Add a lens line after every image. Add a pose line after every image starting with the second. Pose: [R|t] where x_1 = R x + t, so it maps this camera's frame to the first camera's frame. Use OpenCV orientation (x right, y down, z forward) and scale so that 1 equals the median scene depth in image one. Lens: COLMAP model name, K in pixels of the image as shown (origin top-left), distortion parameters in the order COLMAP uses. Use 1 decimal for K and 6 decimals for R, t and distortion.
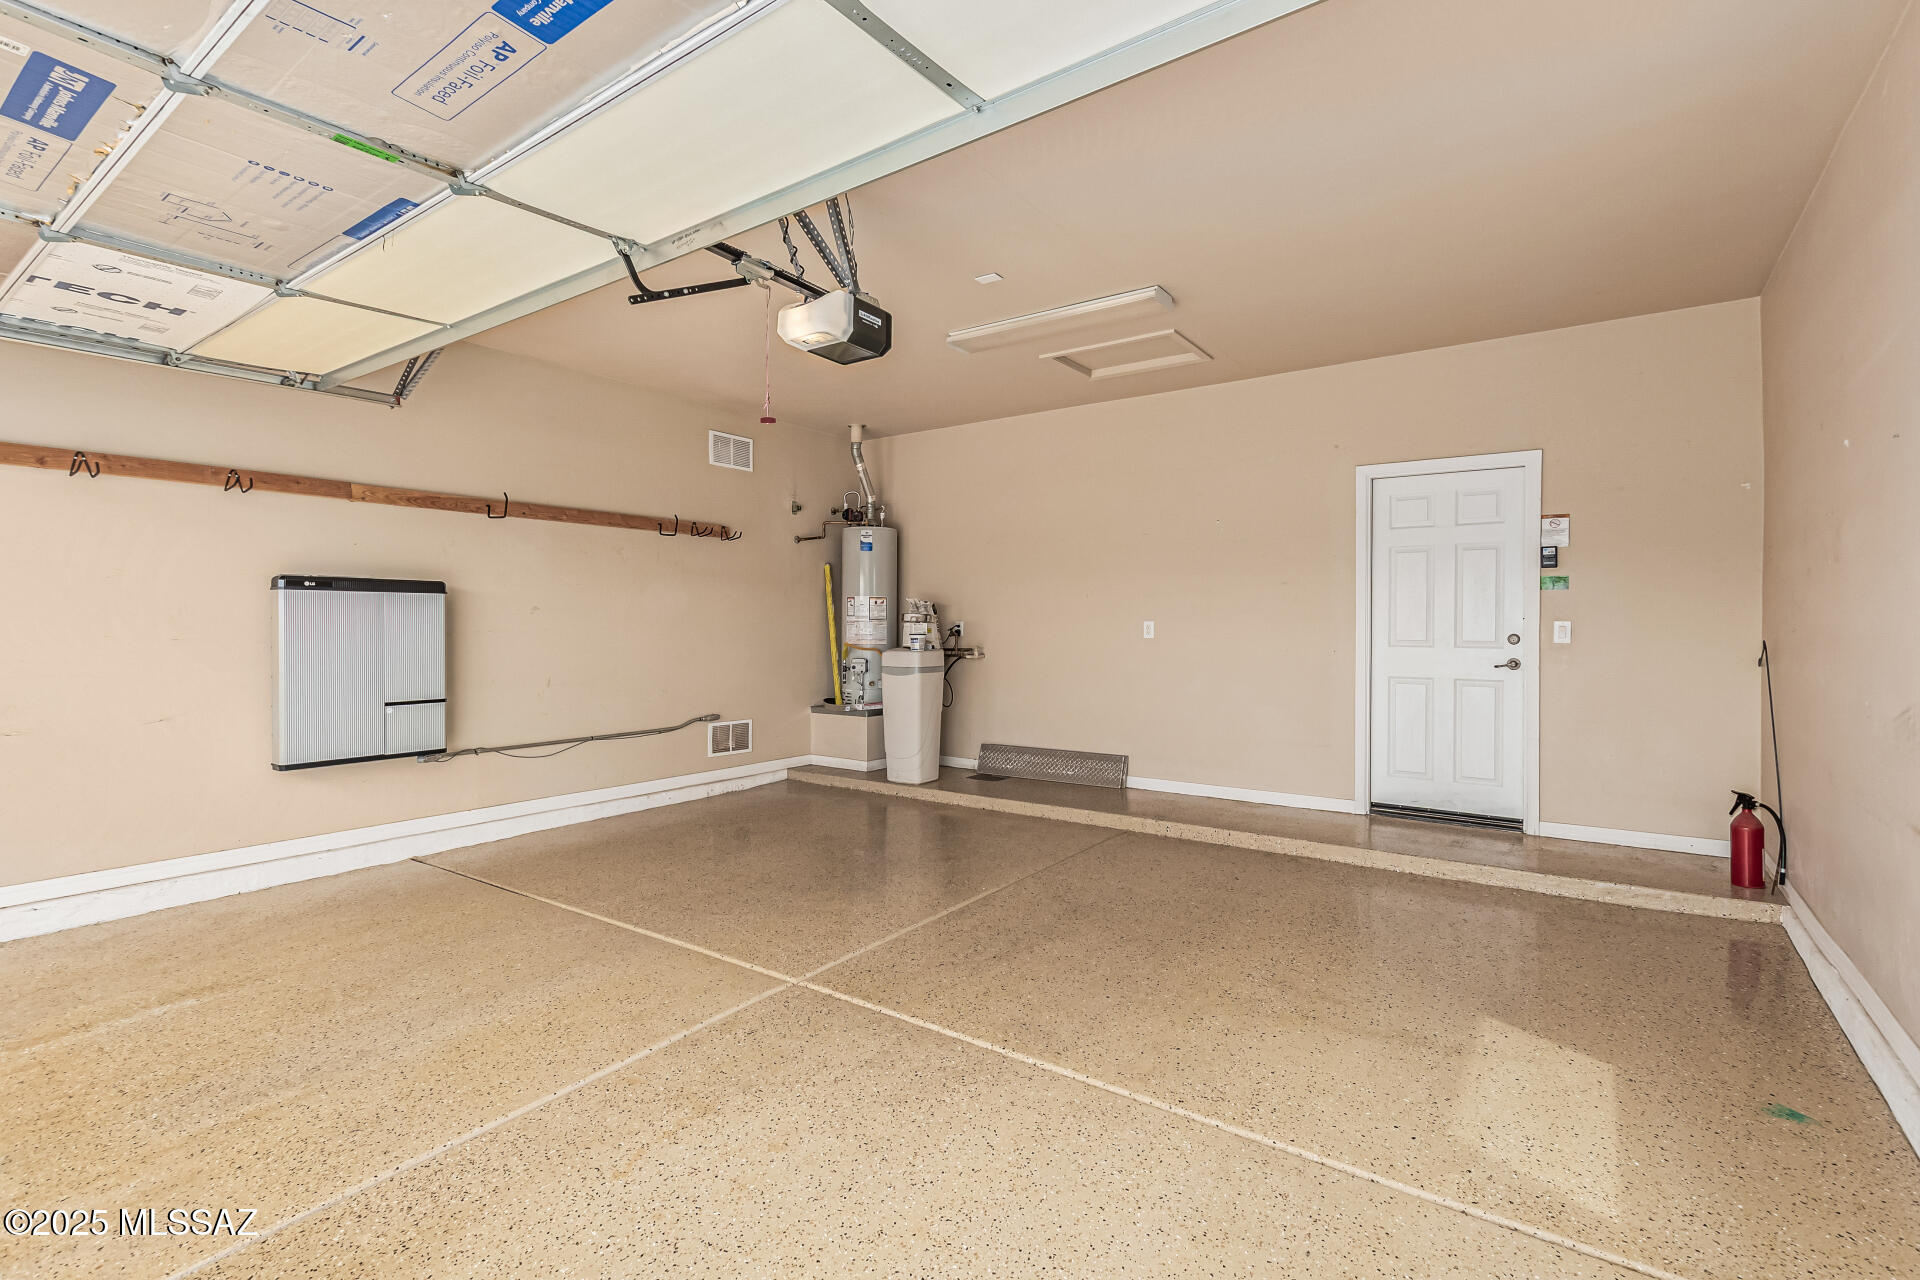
lens RADIAL K [[894.1, 0, 962.2], [0, 894.1, 626.8], [0, 0, 1]] dist [0.006153, 0.000032]
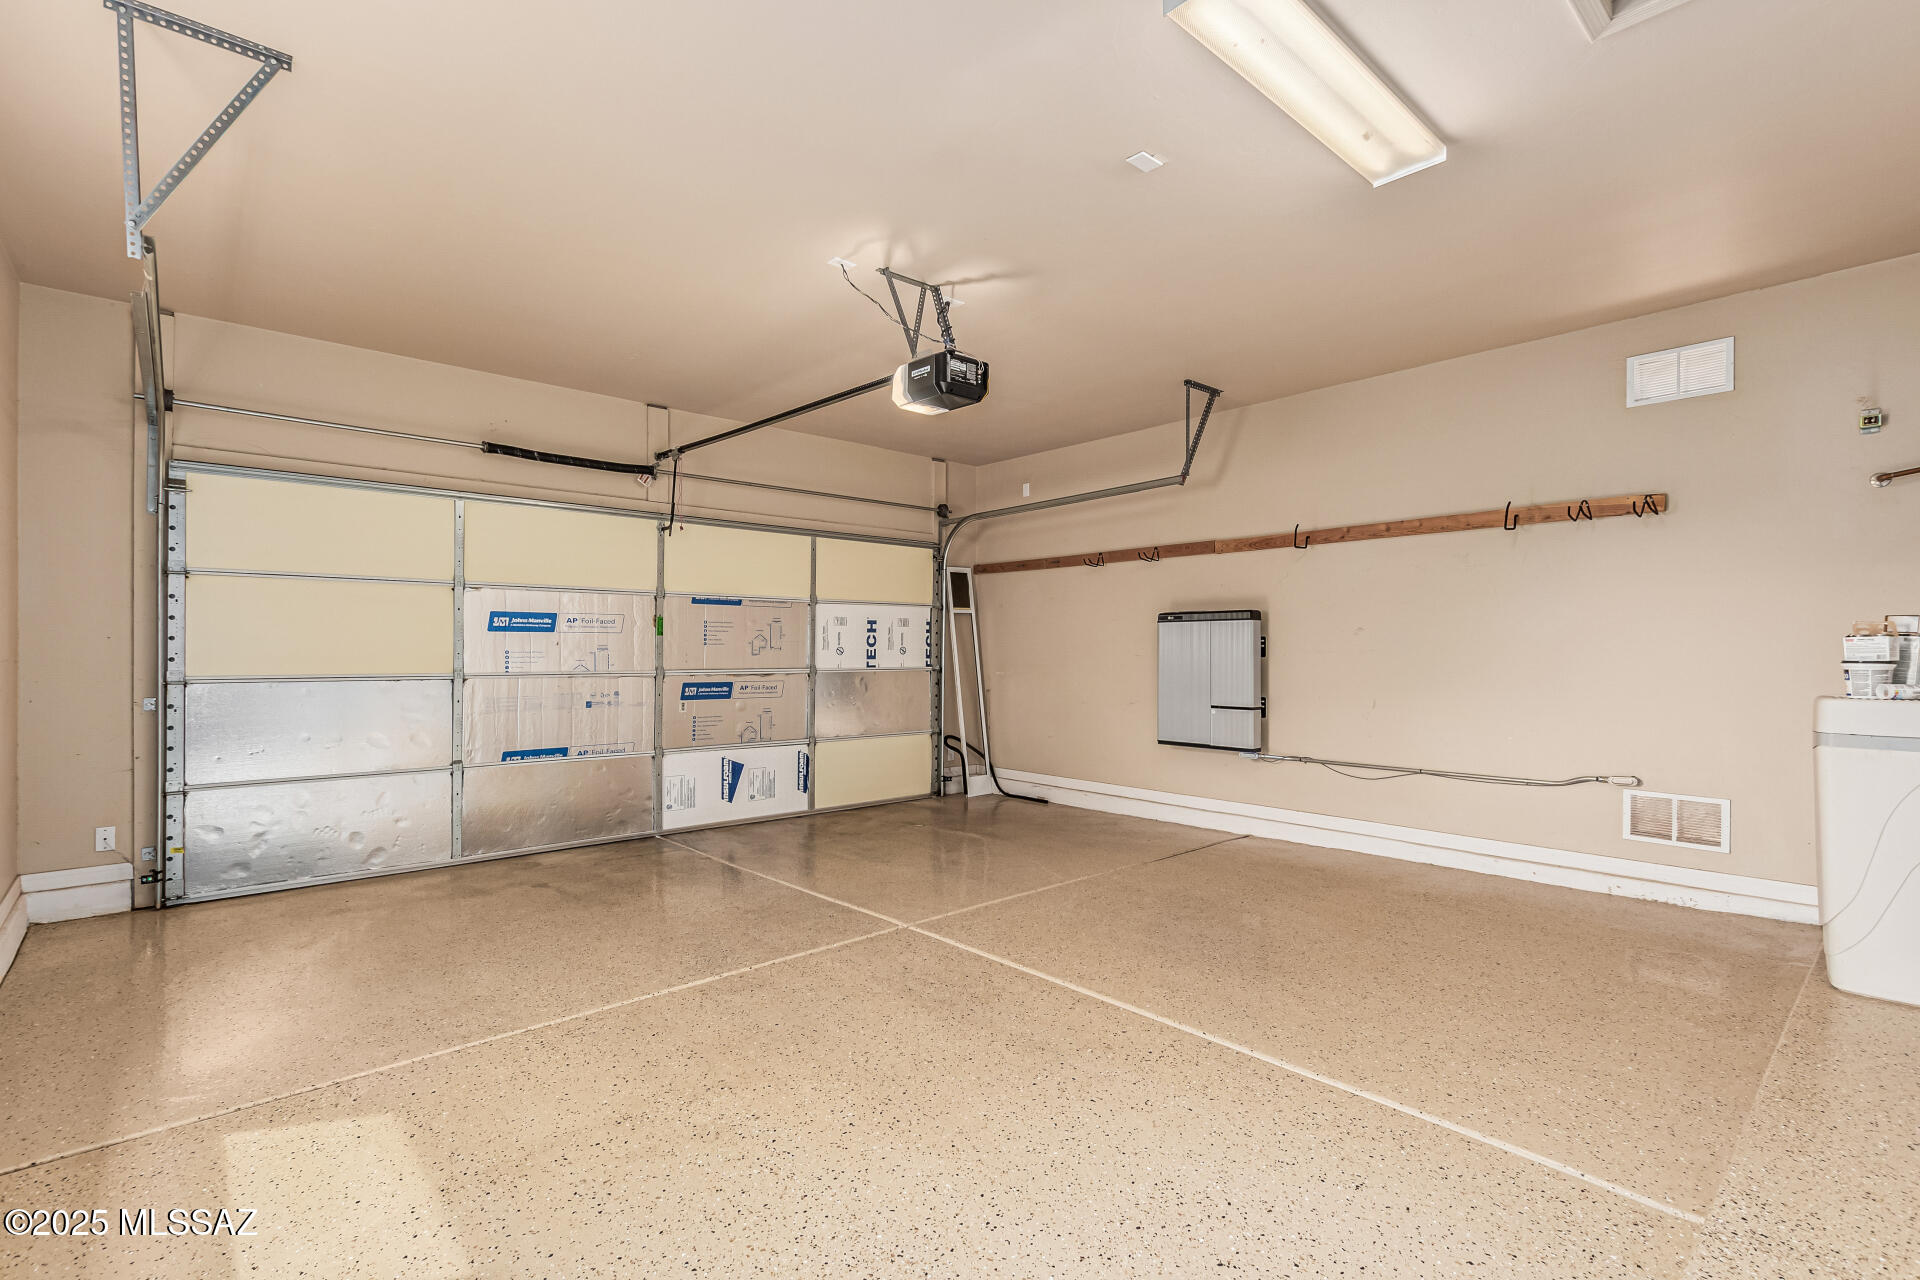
lens RADIAL K [[894.1, 0, 967.9], [0, 894.1, 651.9], [0, 0, 1]] dist [0.006153, 0.000032]
pose [[-0.234734, 0.000013, -0.972060, 0.735876], [-0.001996, 0.999998, 0.000495, 0.006006], [0.972058, 0.002057, -0.234733, 0.994320]]
